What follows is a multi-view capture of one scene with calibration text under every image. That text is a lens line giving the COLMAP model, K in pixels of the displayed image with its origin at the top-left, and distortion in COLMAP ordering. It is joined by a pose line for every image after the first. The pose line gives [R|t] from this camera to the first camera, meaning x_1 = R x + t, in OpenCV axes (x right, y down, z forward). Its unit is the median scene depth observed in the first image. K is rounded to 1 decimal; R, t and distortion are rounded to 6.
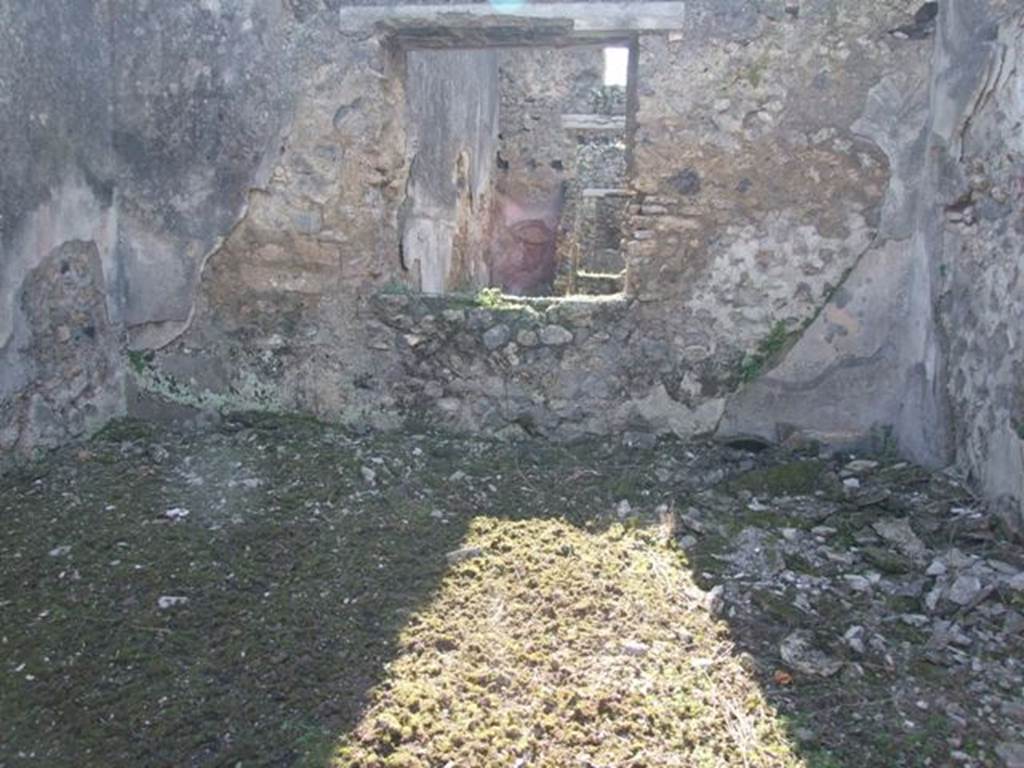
lens RADIAL K [[815.3, 0, 514.9], [0, 815.3, 373.8], [0, 0, 1]] dist [-0.065291, 0.064349]
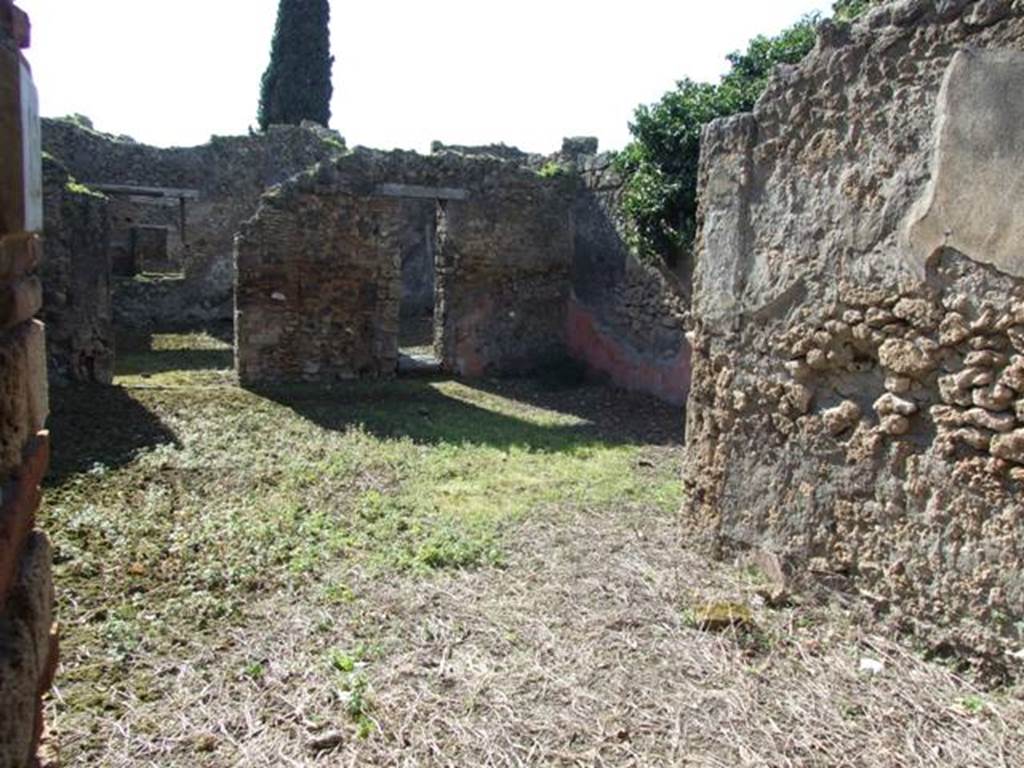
lens RADIAL K [[815.3, 0, 514.9], [0, 815.3, 373.8], [0, 0, 1]] dist [-0.065291, 0.064349]
pose [[0.825772, -0.066765, 0.560038, -0.597829], [0.072838, 0.997278, 0.011491, 0.343236], [-0.559280, 0.031303, 0.828387, -2.358786]]
